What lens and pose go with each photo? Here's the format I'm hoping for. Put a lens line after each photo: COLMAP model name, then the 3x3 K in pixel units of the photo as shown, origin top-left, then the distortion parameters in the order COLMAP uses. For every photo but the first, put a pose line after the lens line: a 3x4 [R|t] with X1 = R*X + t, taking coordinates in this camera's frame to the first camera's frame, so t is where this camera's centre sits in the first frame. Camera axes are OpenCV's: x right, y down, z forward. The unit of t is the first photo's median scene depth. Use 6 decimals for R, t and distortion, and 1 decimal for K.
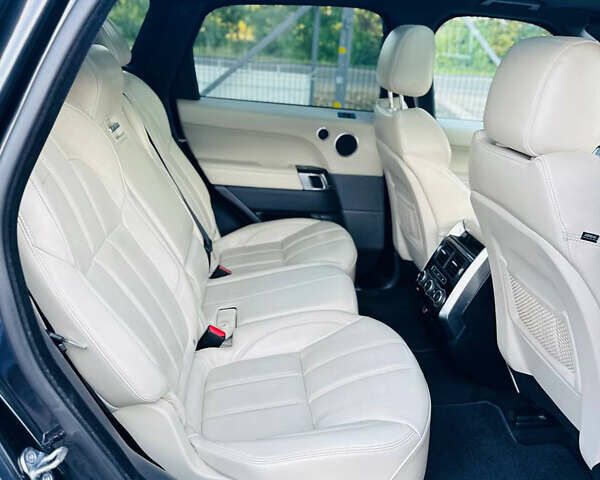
lens RADIAL K [[562.9, 0, 300.0], [0, 562.9, 240.0], [0, 0, 1]] dist [0.159426, -0.335679]
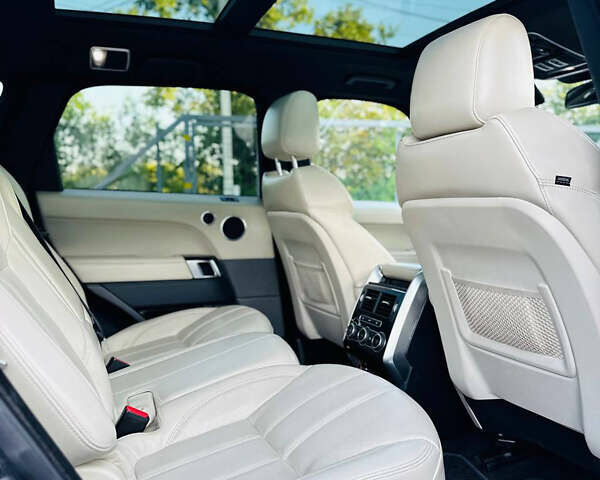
lens RADIAL K [[562.9, 0, 300.0], [0, 562.9, 240.0], [0, 0, 1]] dist [0.159426, -0.335679]
pose [[0.947816, -0.079481, 0.308751, -0.119253], [0.166878, 0.948847, -0.268032, 0.138507], [-0.271654, 0.305569, 0.912596, 0.117863]]
